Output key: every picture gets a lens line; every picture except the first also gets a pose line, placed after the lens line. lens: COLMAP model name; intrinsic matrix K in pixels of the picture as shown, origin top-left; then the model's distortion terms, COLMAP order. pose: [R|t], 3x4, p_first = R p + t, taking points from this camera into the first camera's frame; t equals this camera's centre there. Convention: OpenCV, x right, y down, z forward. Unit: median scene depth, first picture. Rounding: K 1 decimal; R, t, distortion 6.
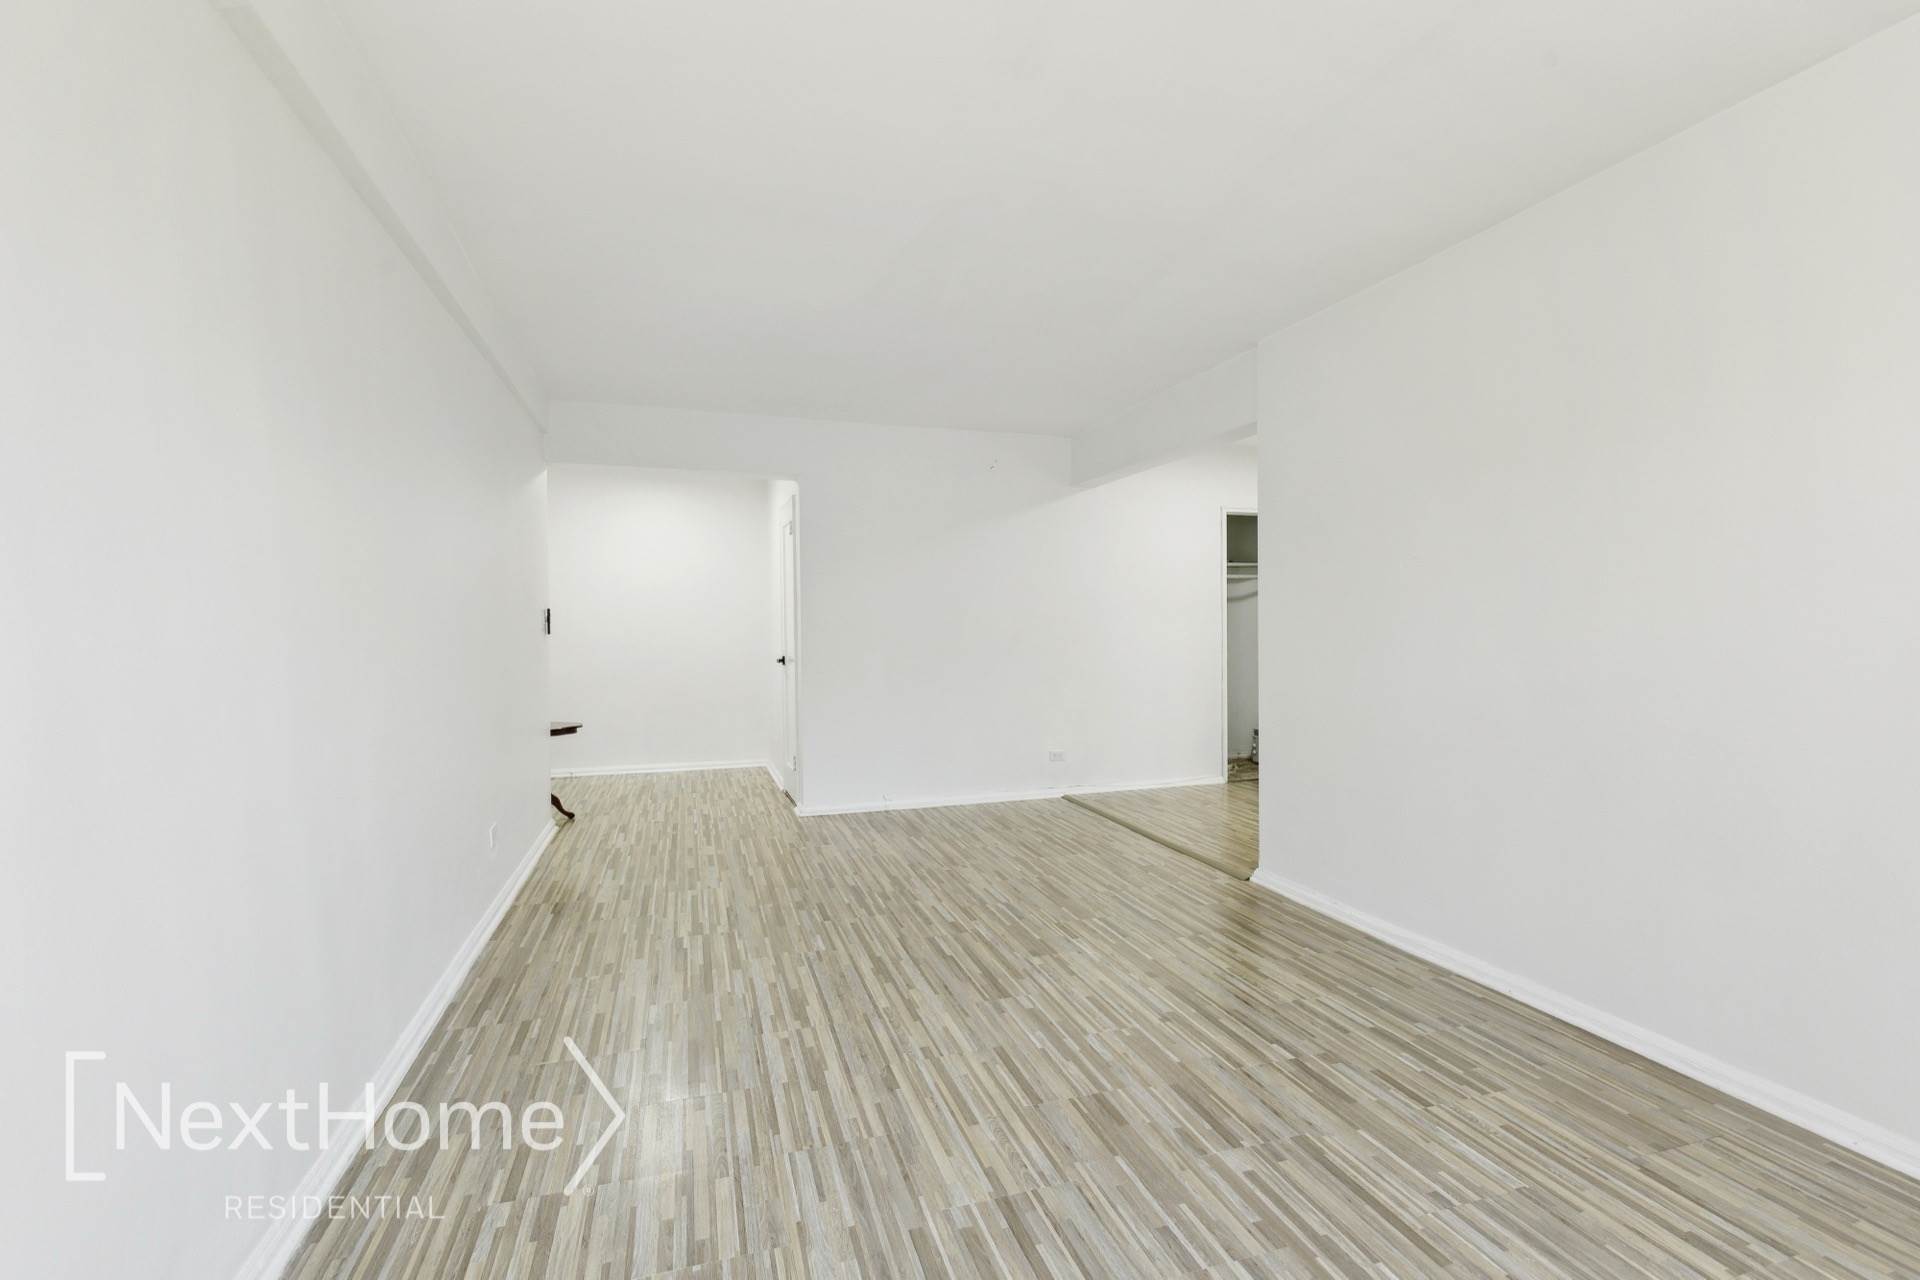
lens RADIAL K [[875.9, 0, 969.5], [0, 875.9, 644.6], [0, 0, 1]] dist [0.008671, -0.000030]
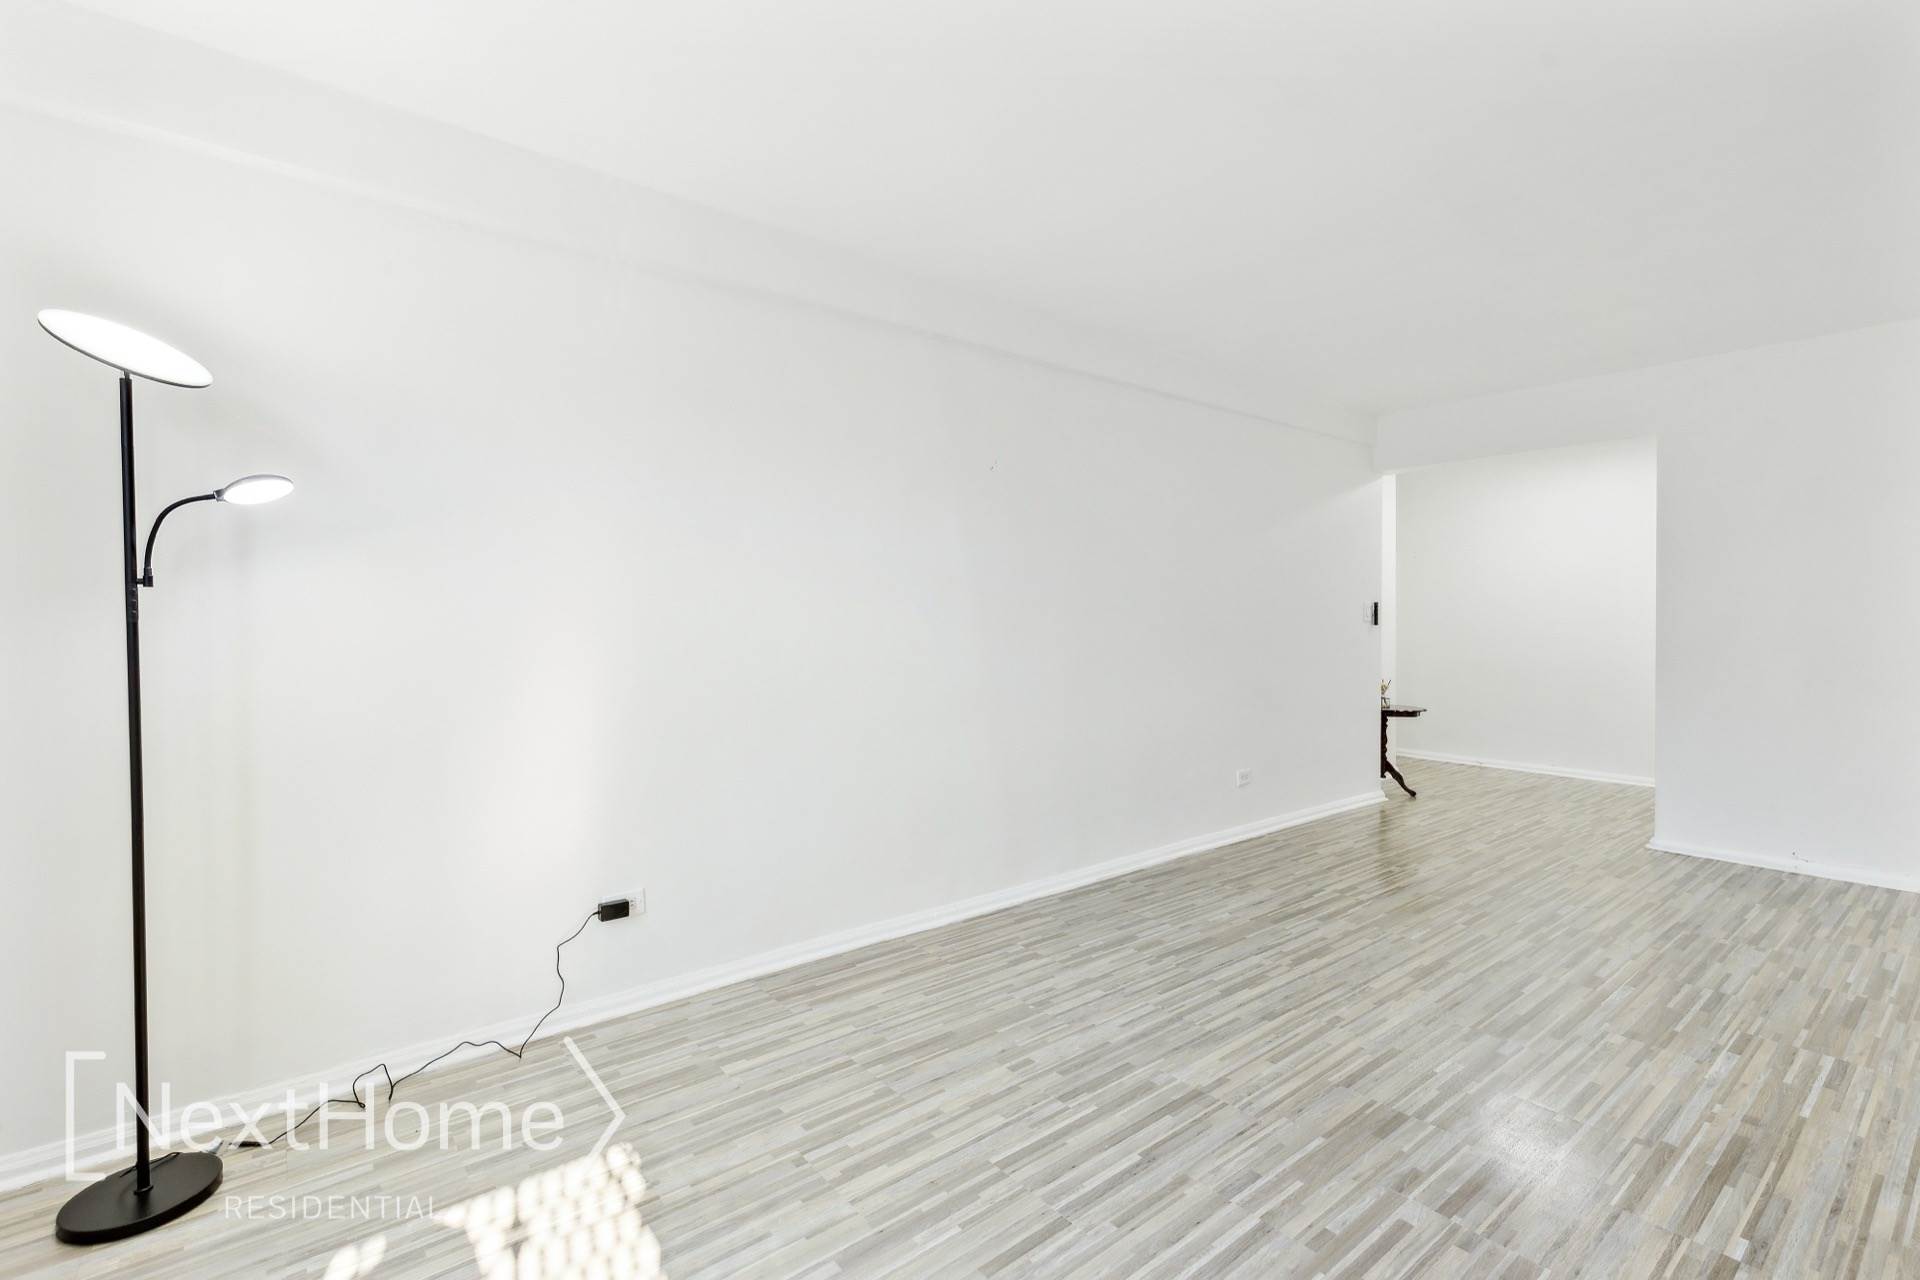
lens RADIAL K [[875.9, 0, 967.3], [0, 875.9, 634.5], [0, 0, 1]] dist [0.008671, -0.000030]
pose [[0.358570, 0.021362, -0.933258, 0.625402], [-0.021919, 0.999655, 0.014460, -0.012867], [0.933245, 0.015271, 0.358915, 0.142919]]
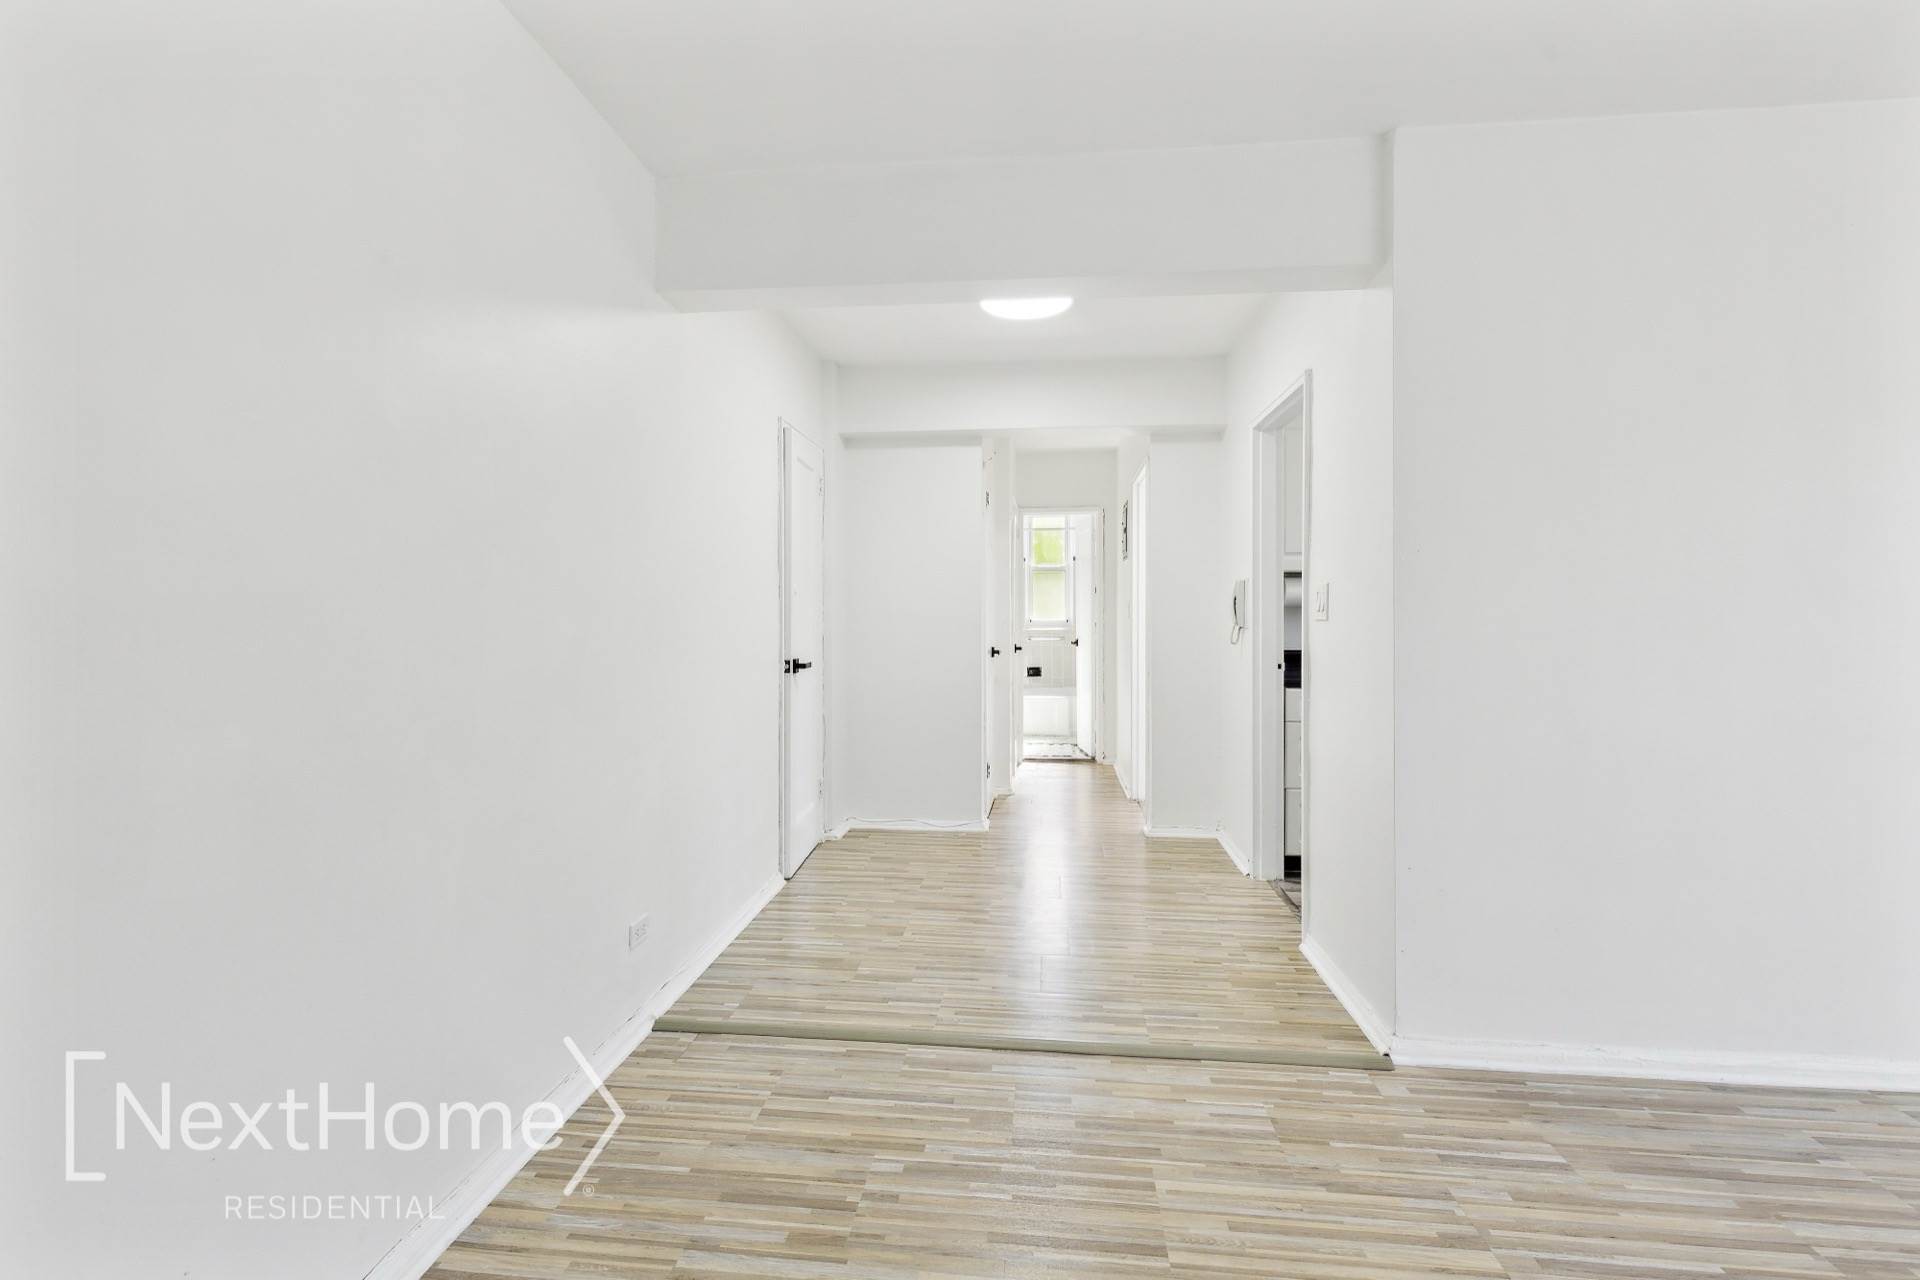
lens RADIAL K [[875.9, 0, 969.6], [0, 875.9, 587.8], [0, 0, 1]] dist [0.008671, -0.000030]
pose [[0.402070, 0.046965, 0.914403, -0.424372], [0.017016, 0.998128, -0.058747, -0.009007], [-0.915451, 0.039180, 0.400519, 1.354122]]
